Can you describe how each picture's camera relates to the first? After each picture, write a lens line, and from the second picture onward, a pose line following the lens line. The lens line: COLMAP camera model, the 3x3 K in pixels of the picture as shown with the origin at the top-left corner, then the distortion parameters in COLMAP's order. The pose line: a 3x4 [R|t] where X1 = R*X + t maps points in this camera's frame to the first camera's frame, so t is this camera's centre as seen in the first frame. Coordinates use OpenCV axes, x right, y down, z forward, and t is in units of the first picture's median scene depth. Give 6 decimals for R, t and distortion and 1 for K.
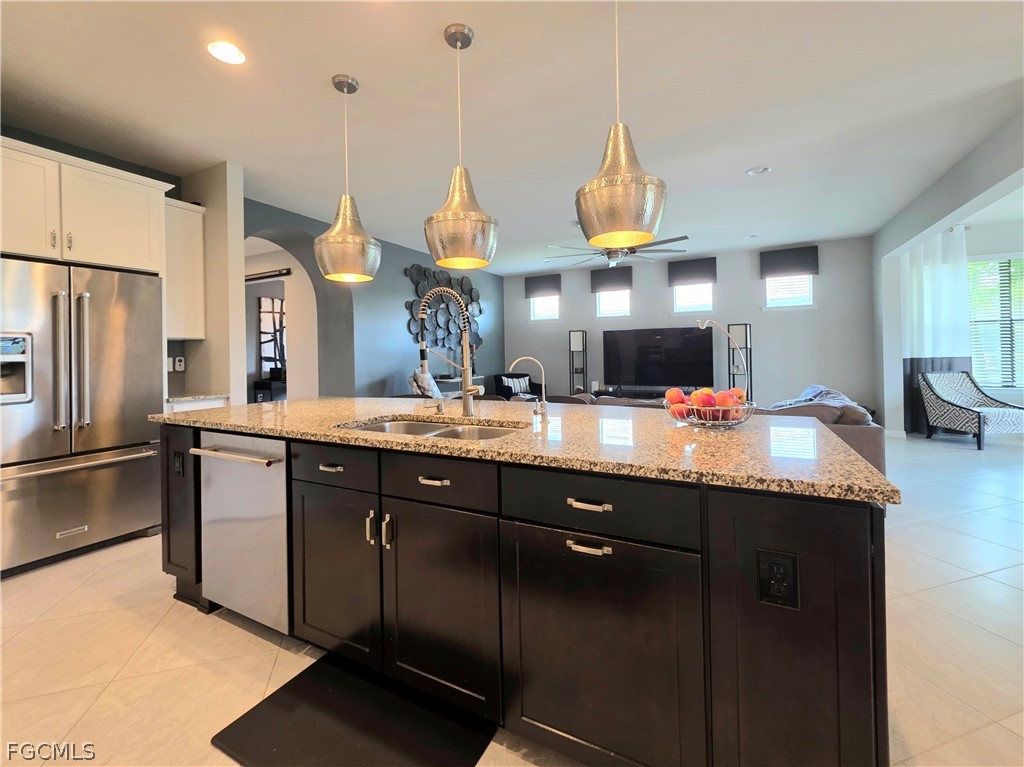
lens RADIAL K [[420.0, 0, 530.6], [0, 420.0, 349.6], [0, 0, 1]] dist [-0.000369, 0.000172]
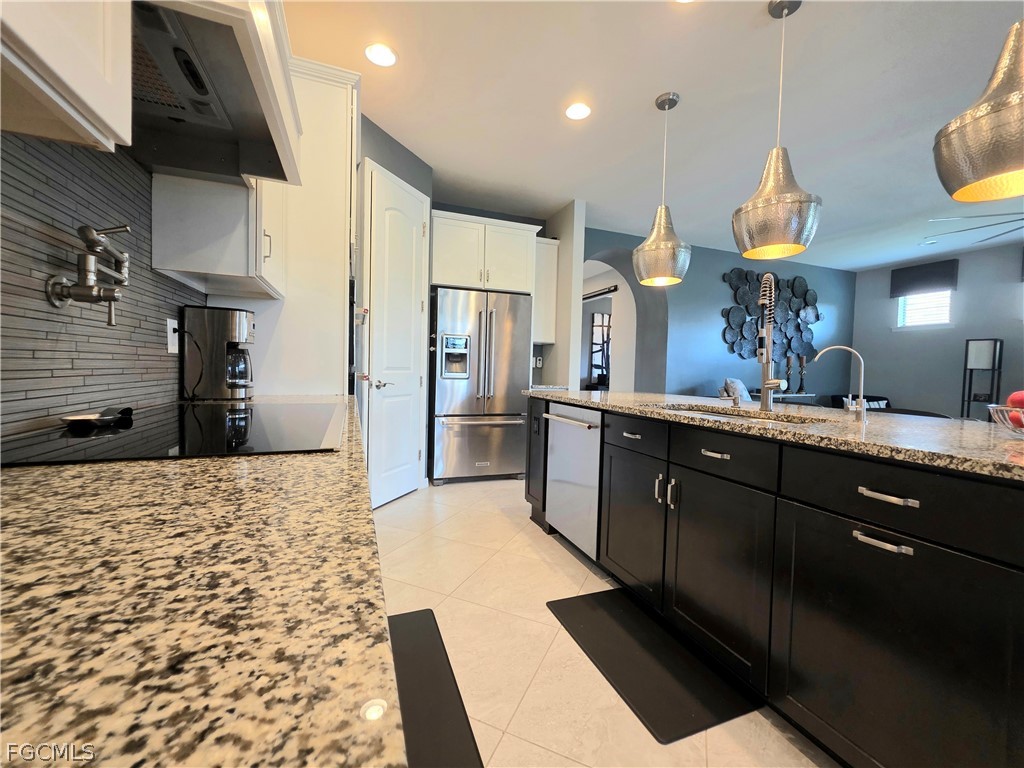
lens RADIAL K [[420.0, 0, 521.1], [0, 420.0, 385.8], [0, 0, 1]] dist [-0.000369, 0.000172]
pose [[0.737950, 0.072276, -0.670974, 0.069600], [-0.037242, 0.997095, 0.066446, 0.049100], [0.673827, -0.024045, 0.738498, -0.083736]]
